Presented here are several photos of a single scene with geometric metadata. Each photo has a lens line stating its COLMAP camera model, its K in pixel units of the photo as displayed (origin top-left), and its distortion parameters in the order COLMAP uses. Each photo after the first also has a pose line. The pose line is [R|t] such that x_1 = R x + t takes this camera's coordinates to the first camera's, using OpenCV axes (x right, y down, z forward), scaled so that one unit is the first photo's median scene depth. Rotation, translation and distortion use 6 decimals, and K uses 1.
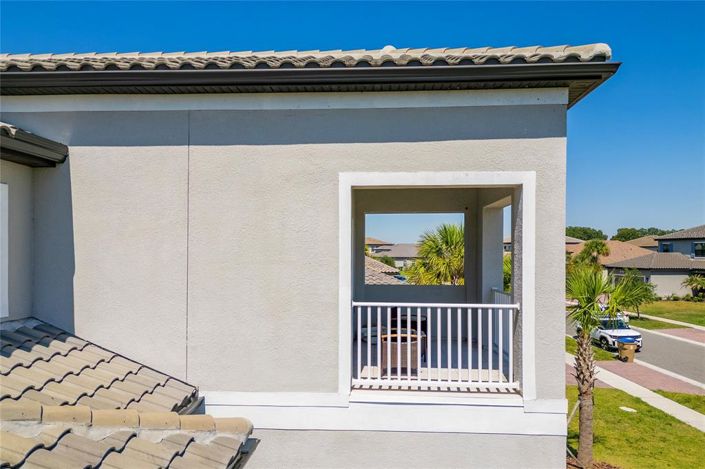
lens RADIAL K [[494.6, 0, 352.0], [0, 494.6, 247.5], [0, 0, 1]] dist [0.044562, -0.001429]
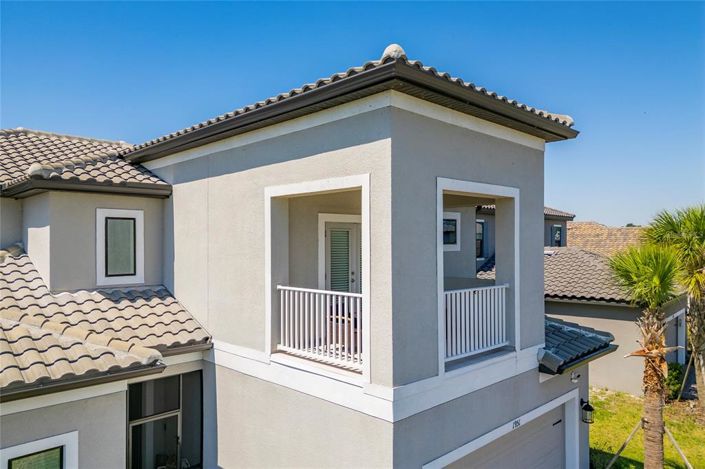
lens RADIAL K [[496.9, 0, 313.6], [0, 496.9, 235.6], [0, 0, 1]] dist [0.031414, -0.001638]
pose [[0.713842, -0.019127, -0.700046, 1.016844], [0.028137, 0.999603, 0.001380, -0.021756], [0.699741, -0.020682, 0.714097, 0.138394]]
